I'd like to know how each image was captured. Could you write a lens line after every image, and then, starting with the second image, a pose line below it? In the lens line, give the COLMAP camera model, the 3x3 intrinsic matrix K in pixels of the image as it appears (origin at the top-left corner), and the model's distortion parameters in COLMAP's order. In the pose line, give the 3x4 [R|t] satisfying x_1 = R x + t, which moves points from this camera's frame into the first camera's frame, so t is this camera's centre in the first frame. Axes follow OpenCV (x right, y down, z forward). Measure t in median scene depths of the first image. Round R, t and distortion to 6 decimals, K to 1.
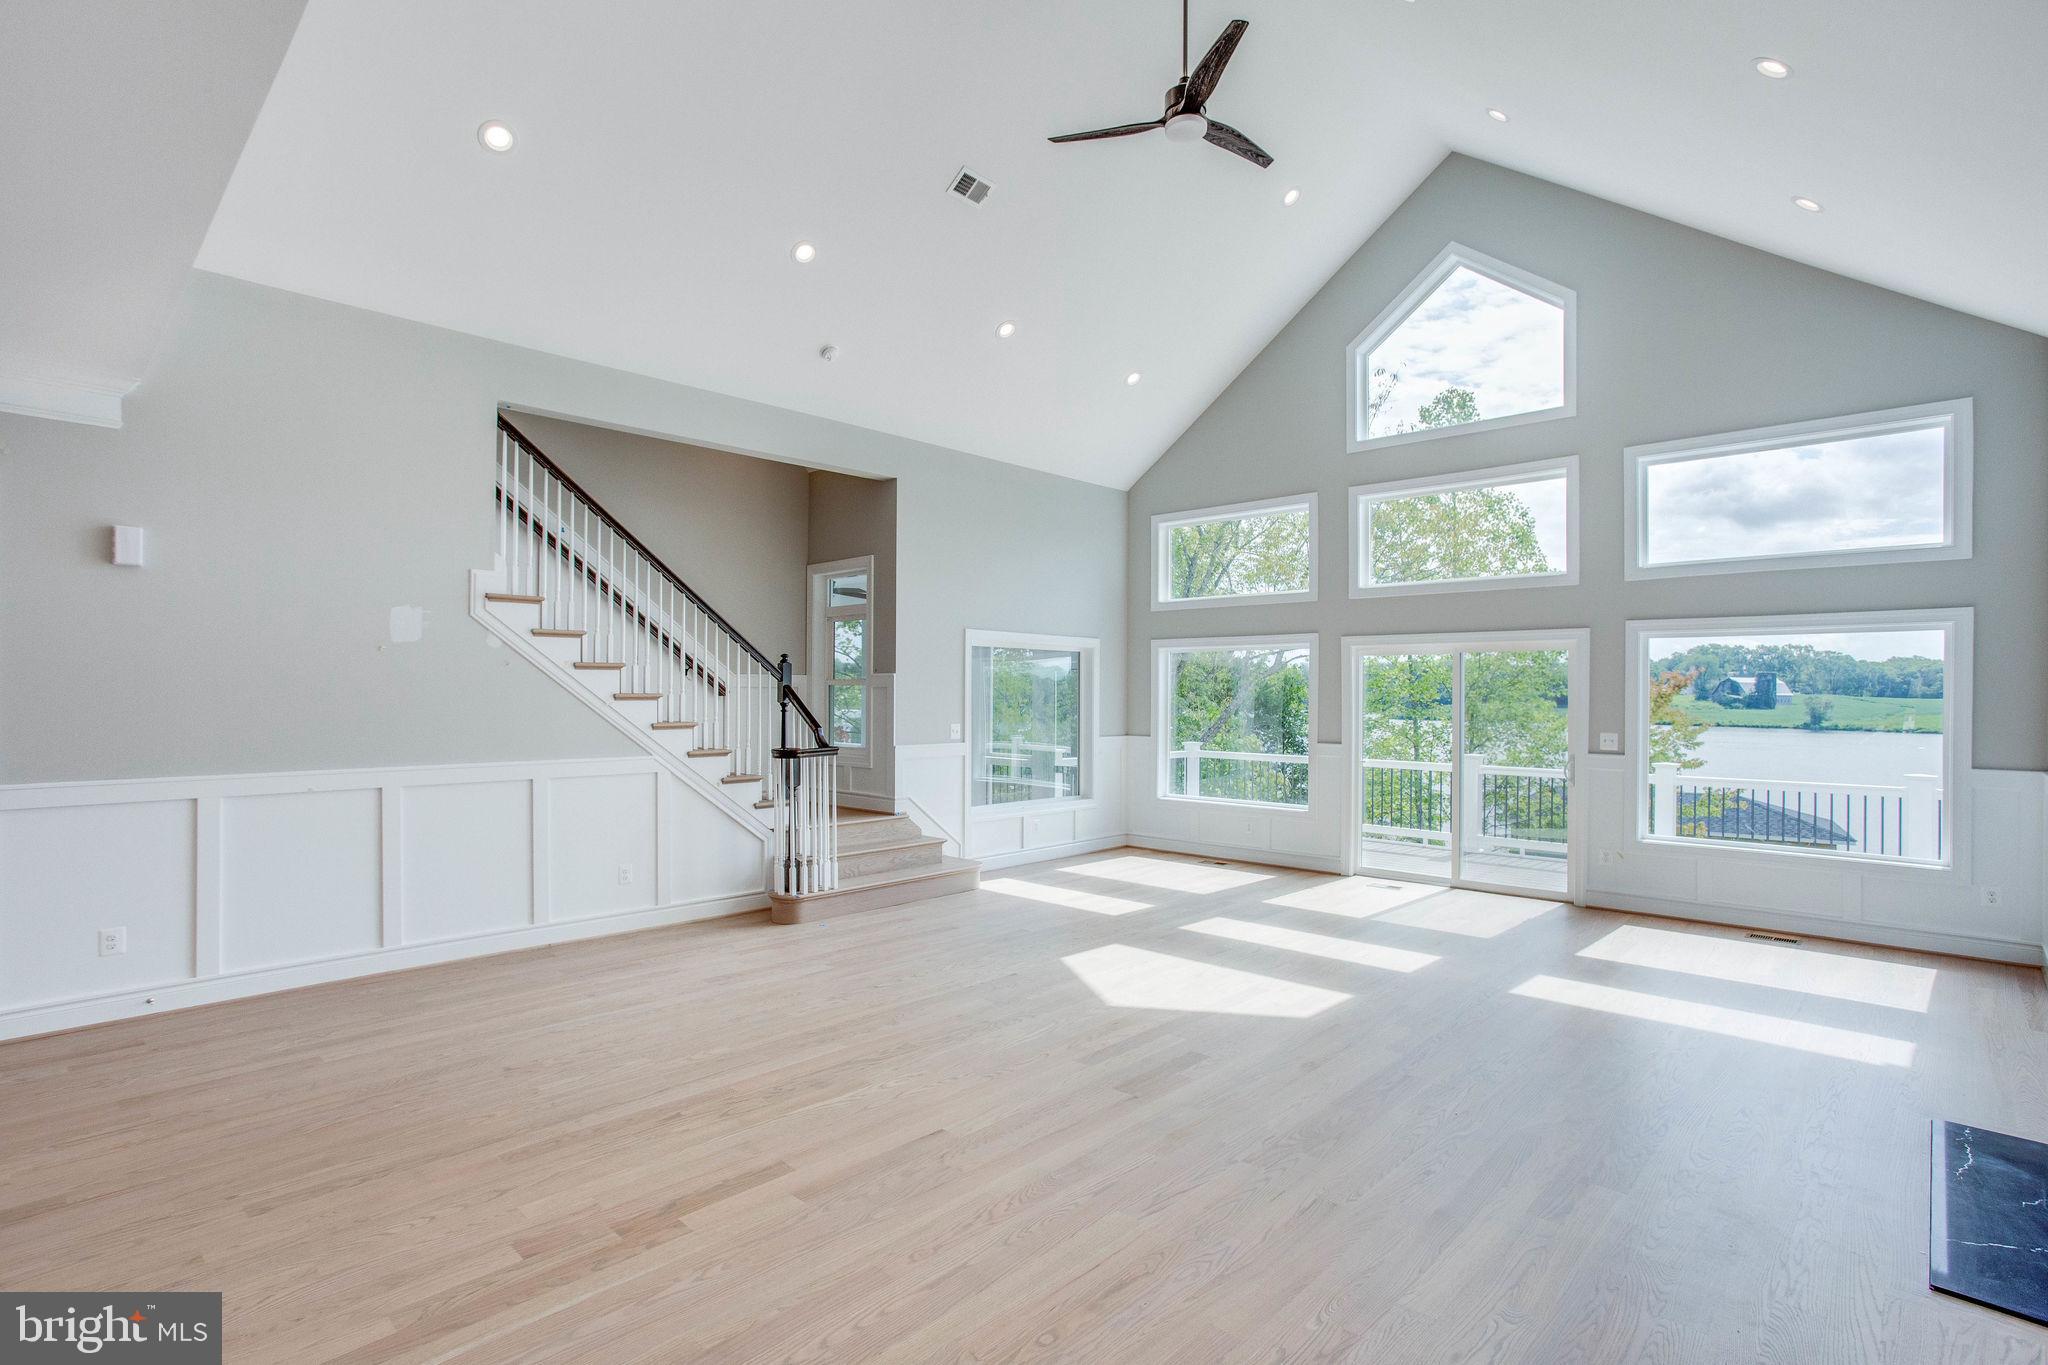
lens RADIAL K [[993.2, 0, 1022.2], [0, 993.2, 690.0], [0, 0, 1]] dist [-0.044239, 0.022887]
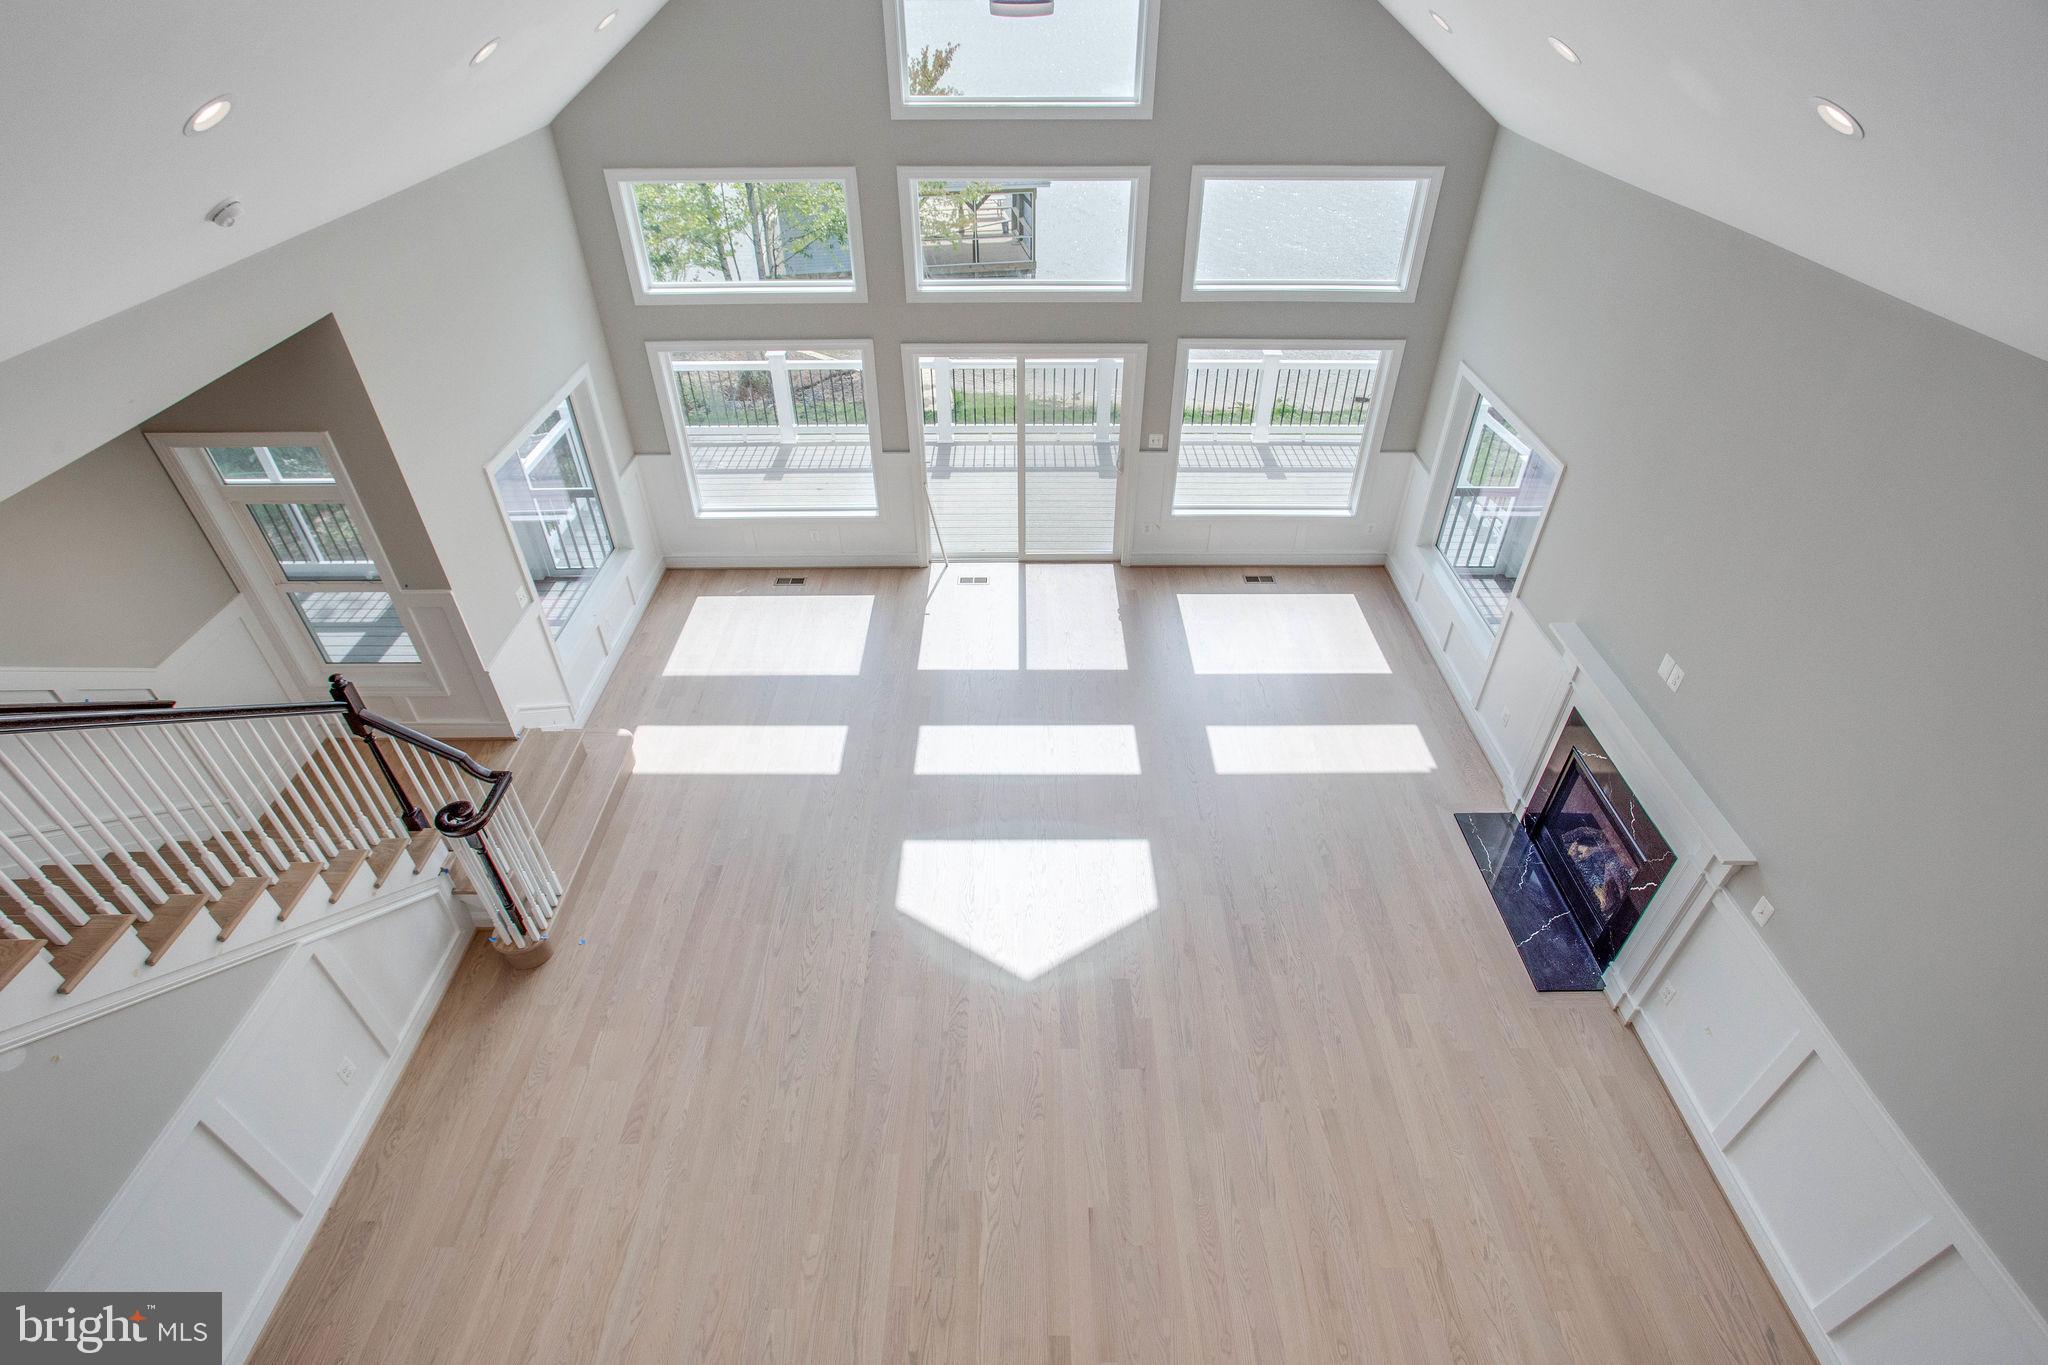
lens RADIAL K [[993.2, 0, 1022.2], [0, 993.2, 690.0], [0, 0, 1]] dist [-0.044239, 0.022887]
pose [[0.721191, -0.440835, 0.534367, -0.343607], [0.003502, 0.773696, 0.633547, -0.585349], [-0.692728, -0.455037, 0.559527, 0.406795]]
